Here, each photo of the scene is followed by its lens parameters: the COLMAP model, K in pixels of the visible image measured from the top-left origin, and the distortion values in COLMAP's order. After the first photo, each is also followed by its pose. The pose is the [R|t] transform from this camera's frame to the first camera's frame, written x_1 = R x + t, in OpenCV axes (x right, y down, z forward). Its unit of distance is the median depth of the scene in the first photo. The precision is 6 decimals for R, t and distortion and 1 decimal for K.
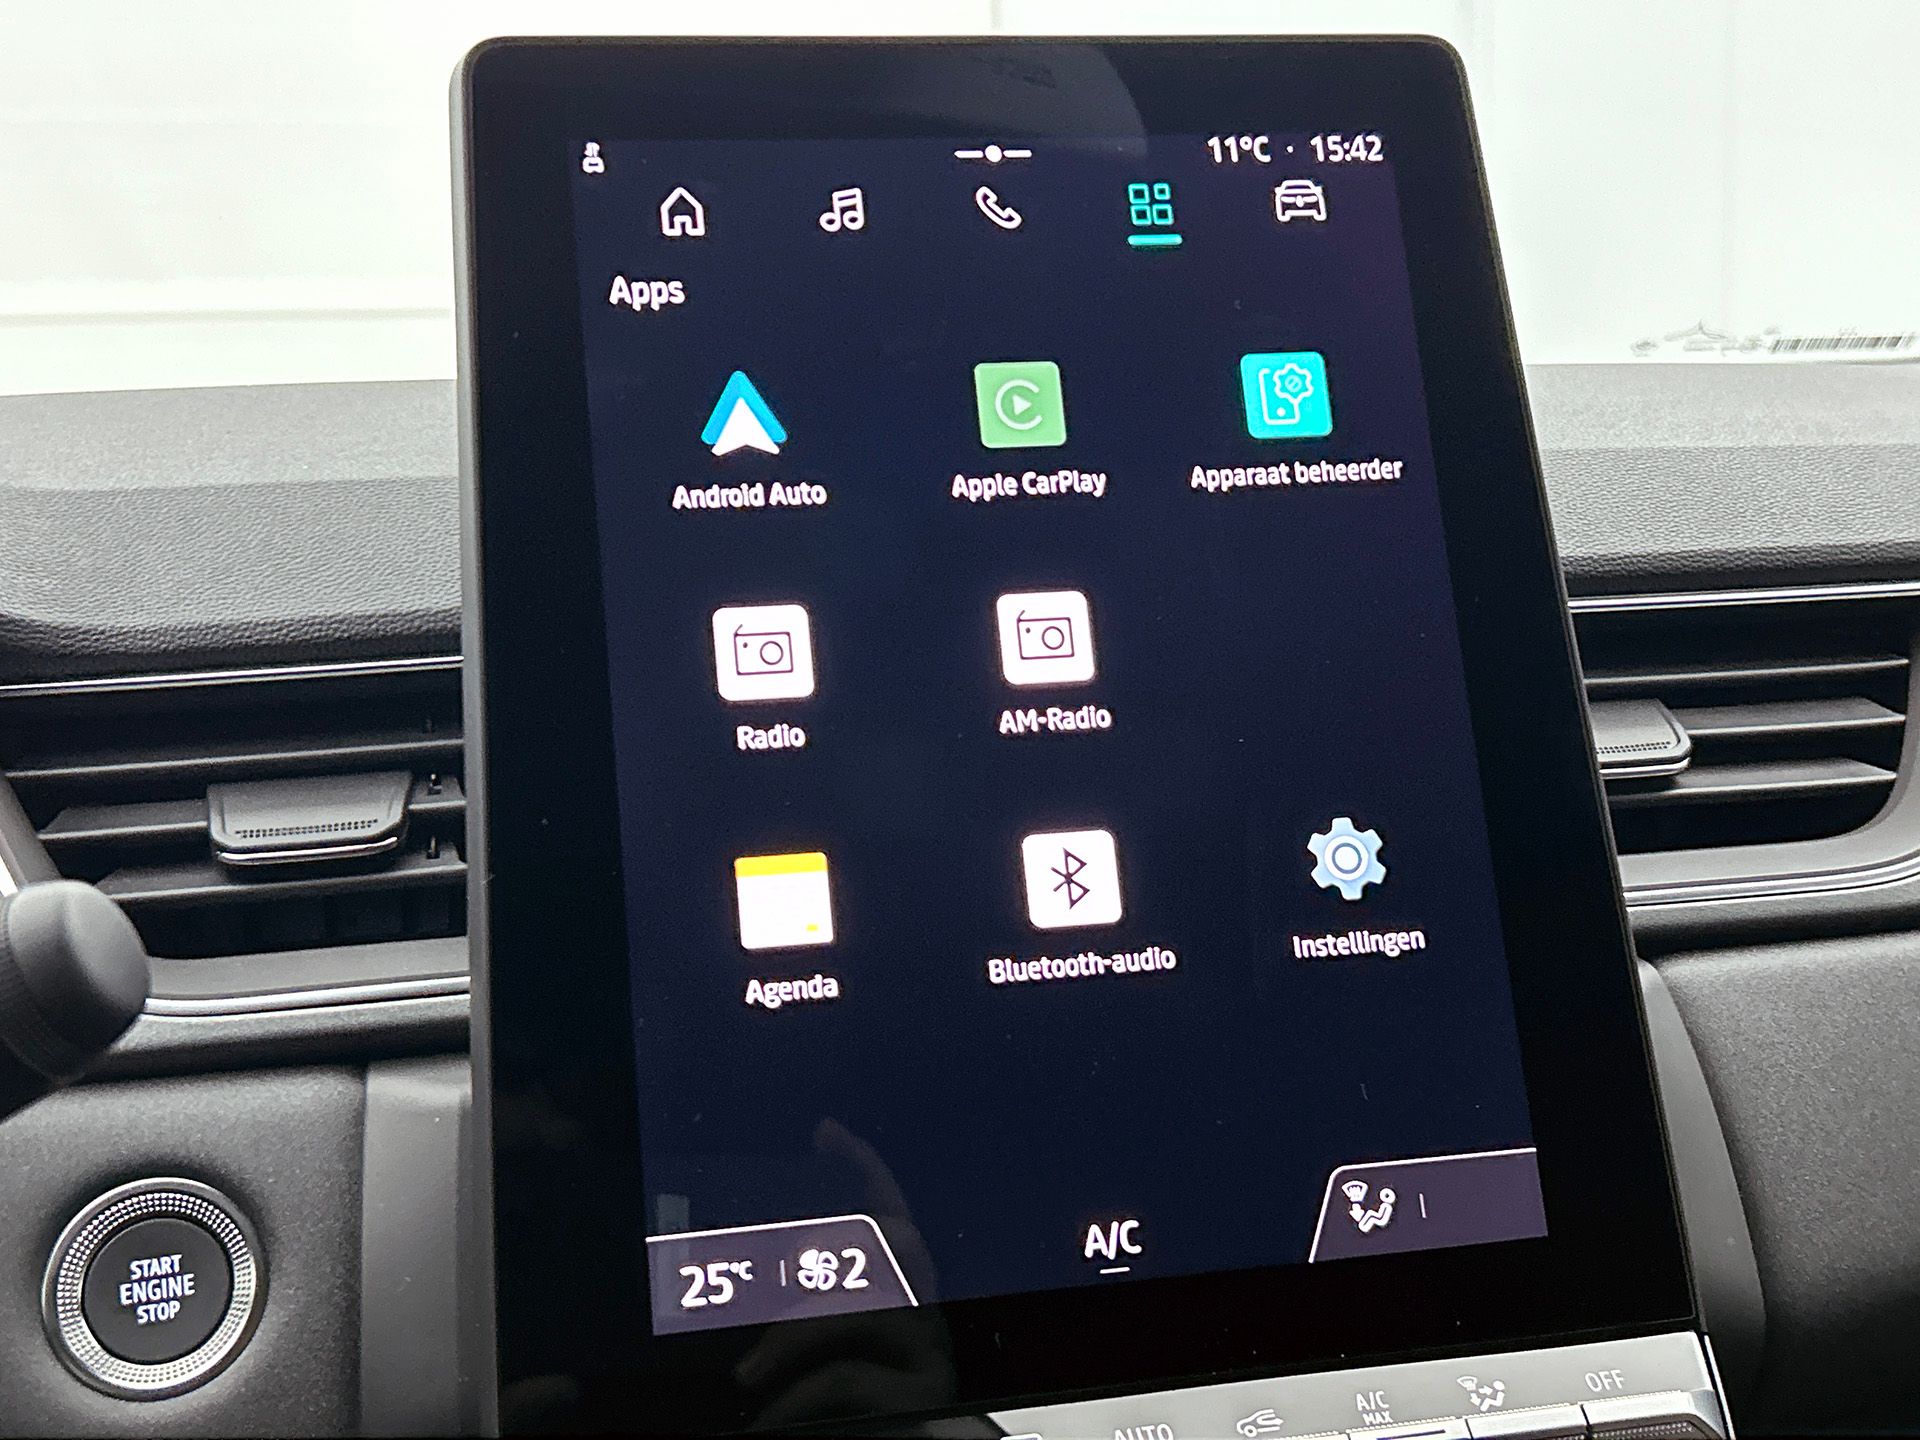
lens RADIAL K [[2342.0, 0, 960.2], [0, 2342.0, 718.8], [0, 0, 1]] dist [-0.023231, 0.000000]
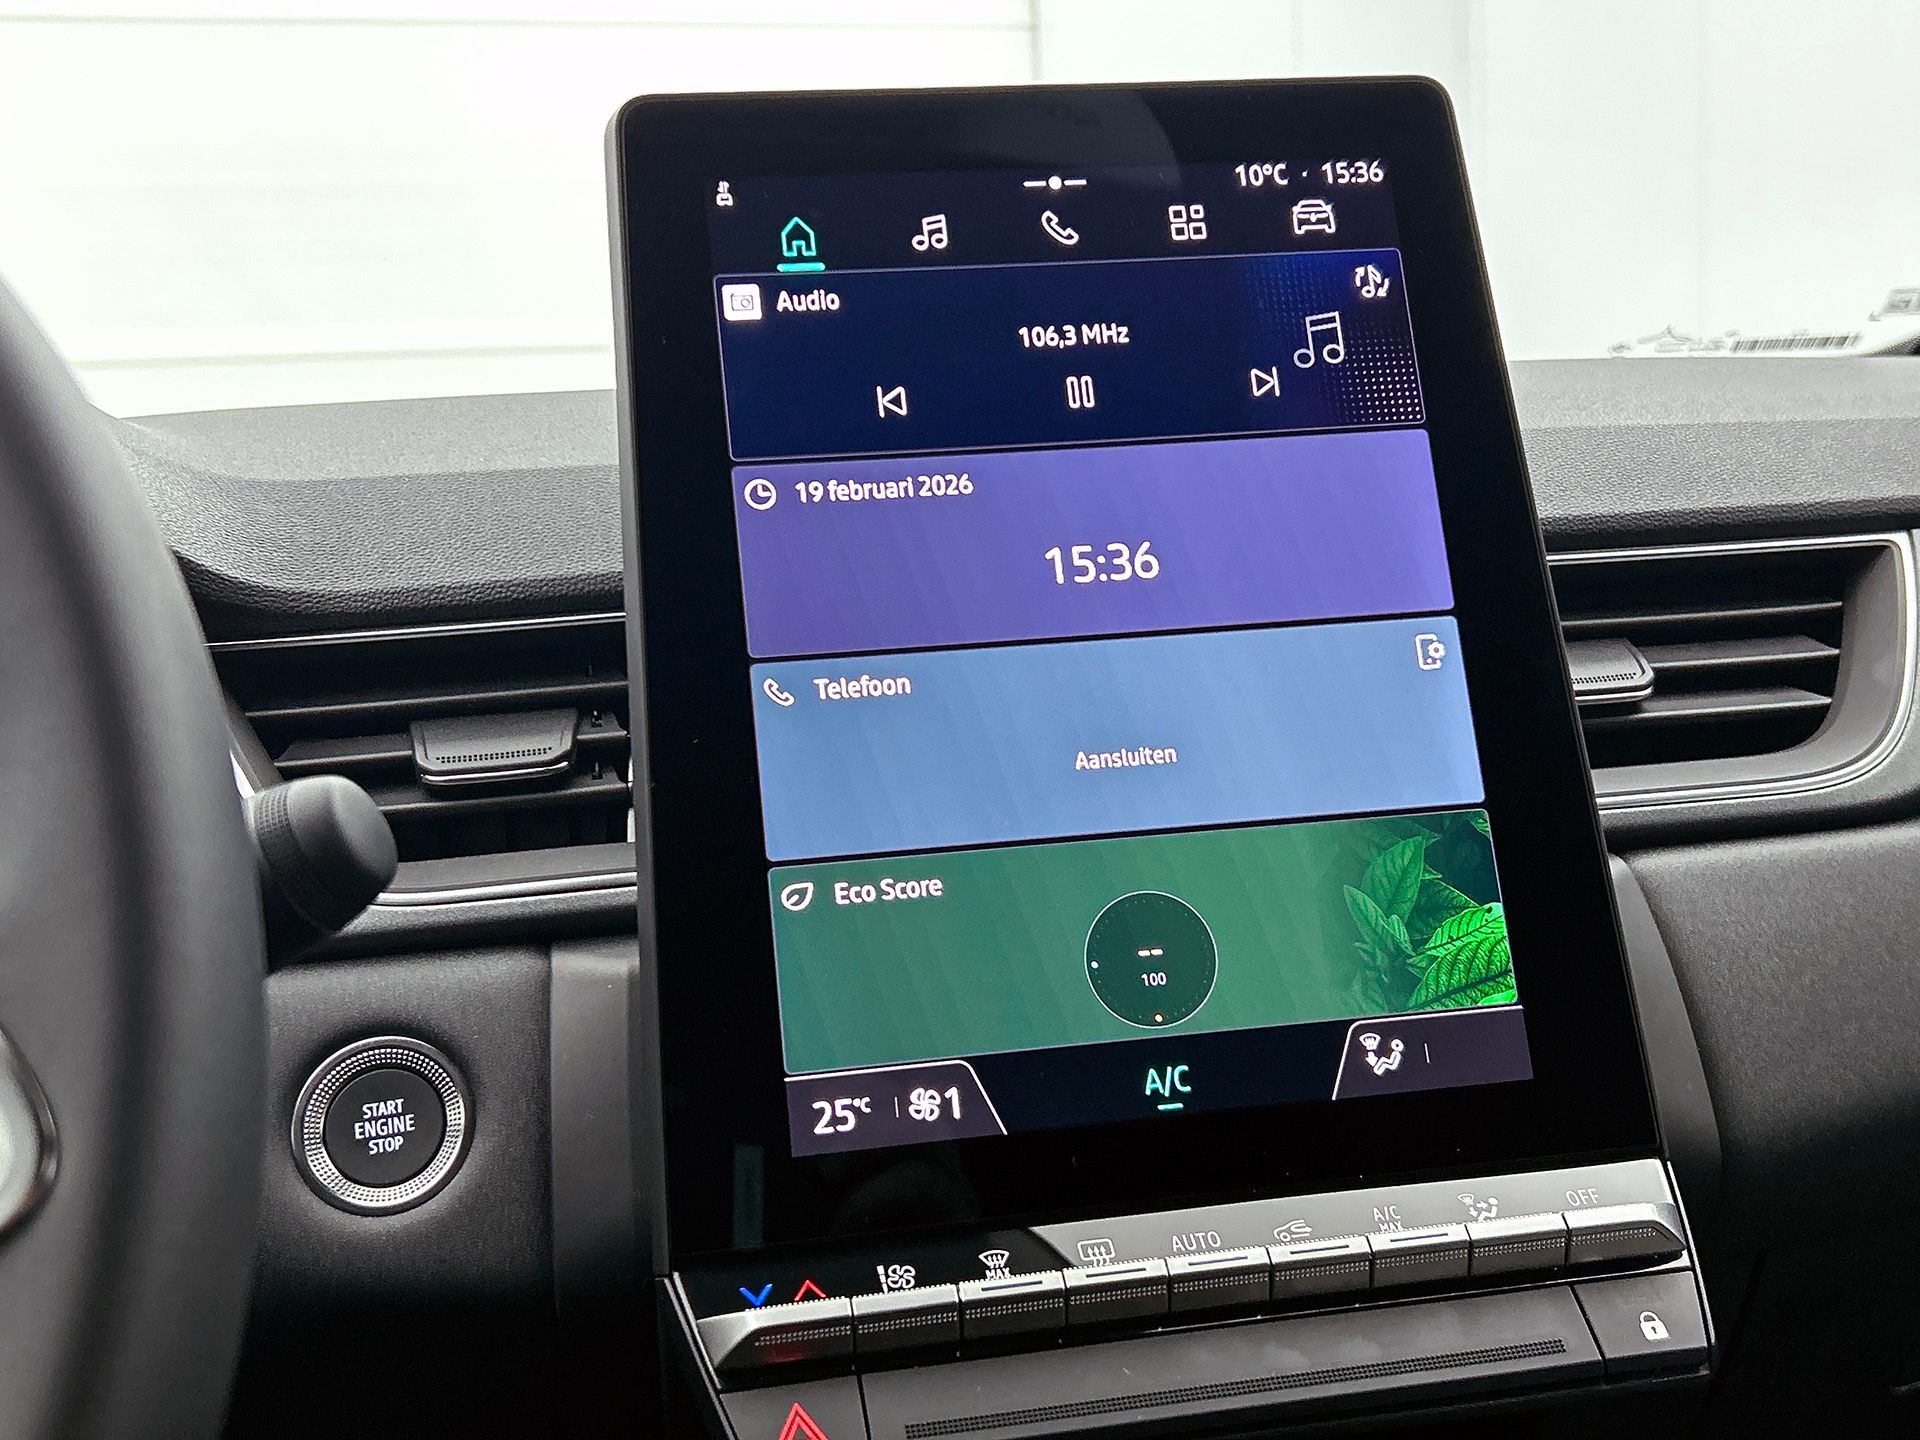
lens RADIAL K [[2108.5, 0, 929.9], [0, 2108.5, 722.1], [0, 0, 1]] dist [-0.020210, 0.000000]
pose [[0.999174, -0.013301, -0.038402, -0.012665], [0.013486, 0.999899, 0.004574, 0.029568], [0.038337, -0.005088, 0.999252, -0.084521]]
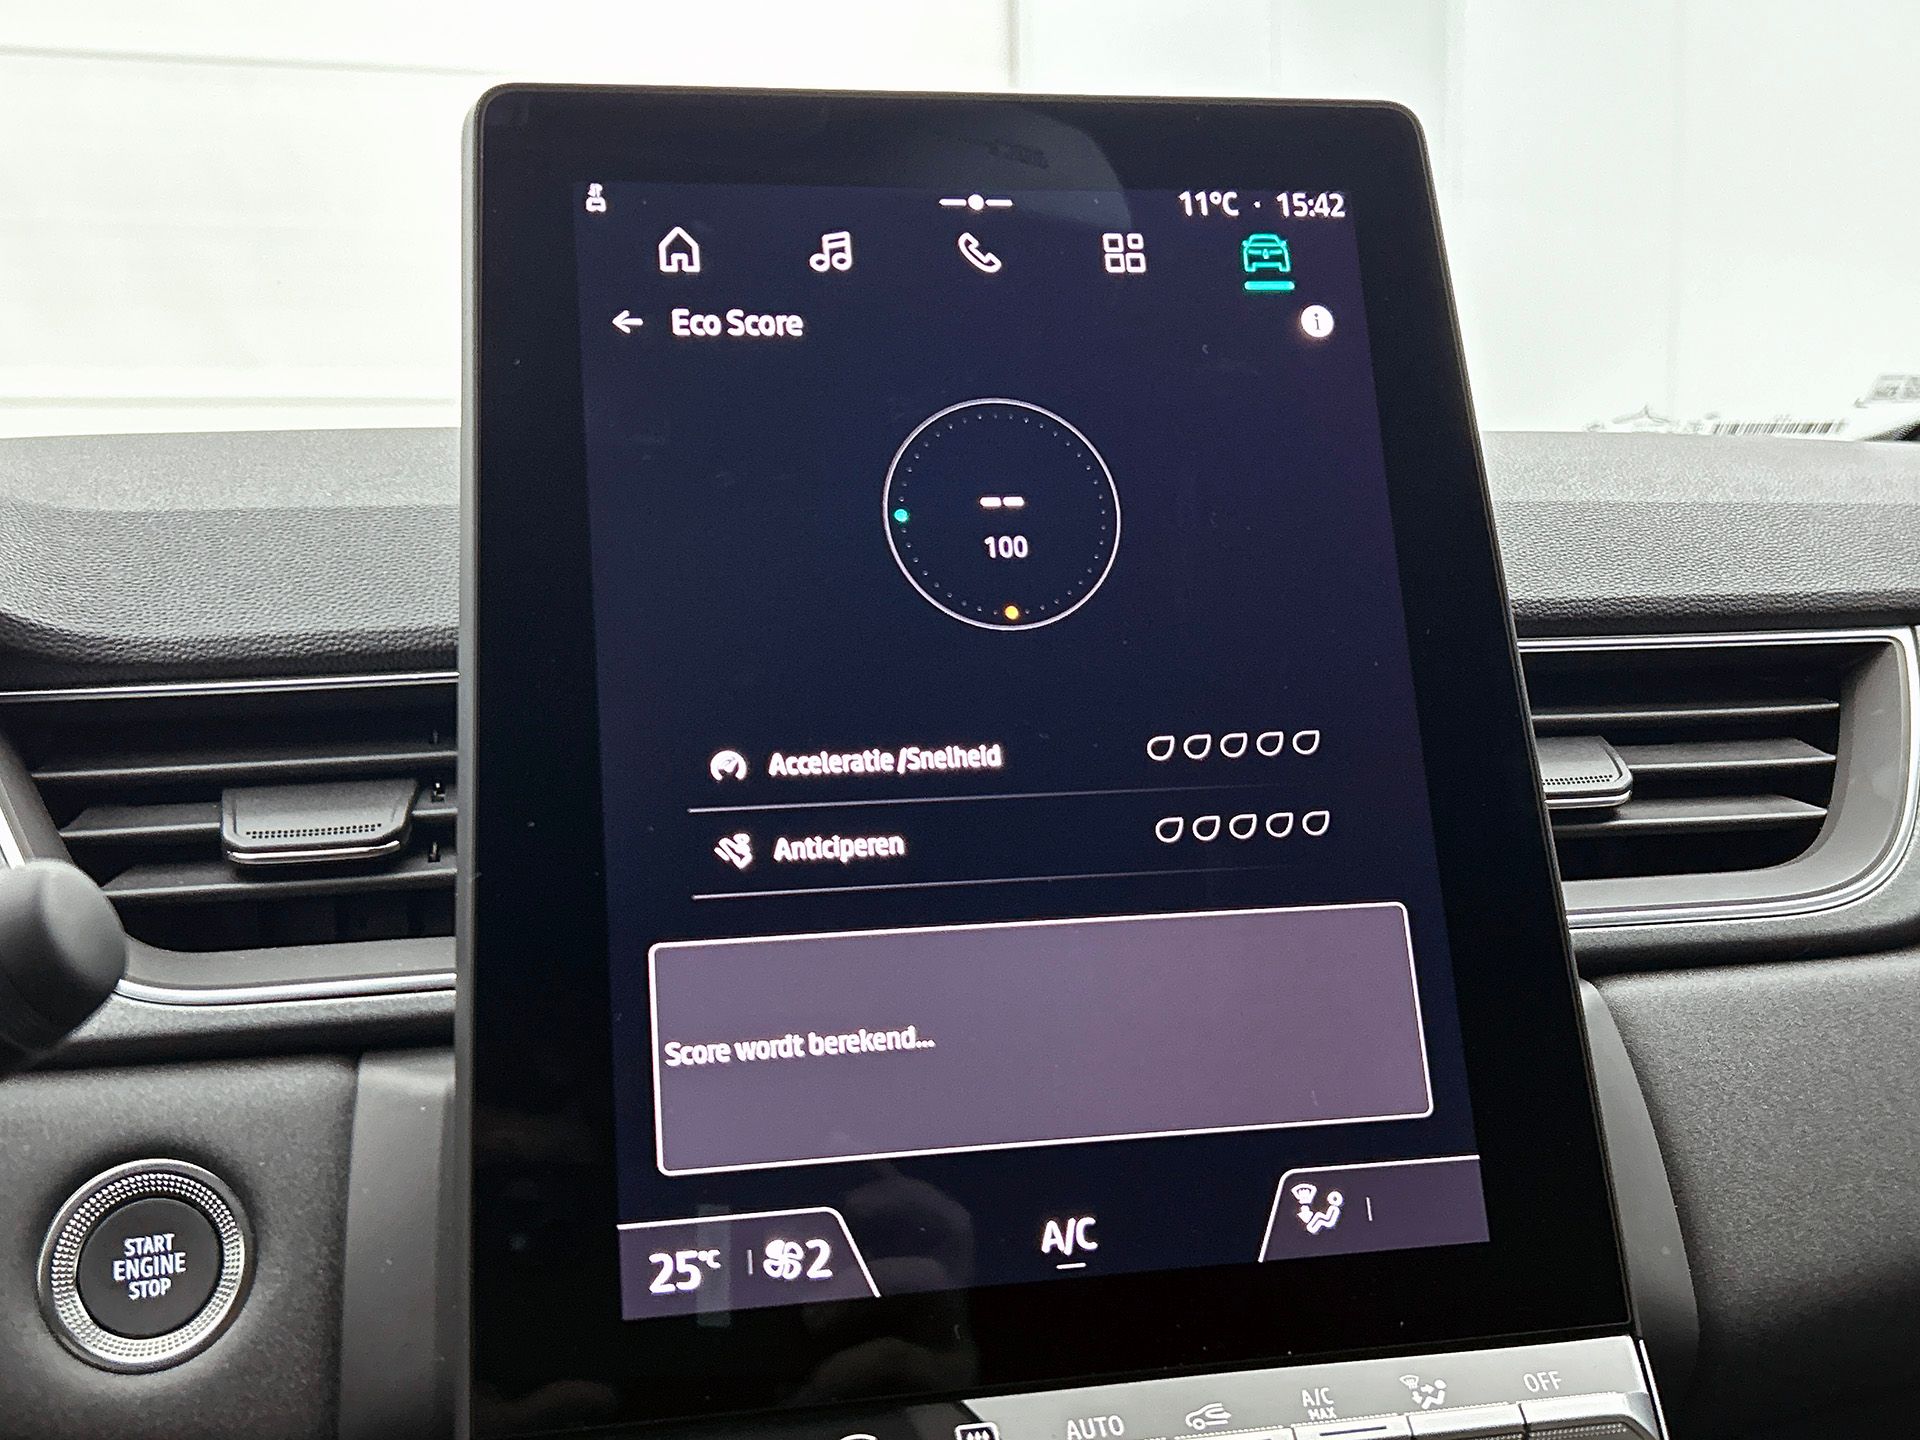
lens RADIAL K [[2108.5, 0, 964.4], [0, 2108.5, 724.0], [0, 0, 1]] dist [-0.020210, 0.000000]
pose [[0.999837, 0.017003, -0.006152, 0.019507], [-0.017157, 0.999514, -0.026010, 0.019478], [0.005707, 0.026112, 0.999643, 0.055971]]
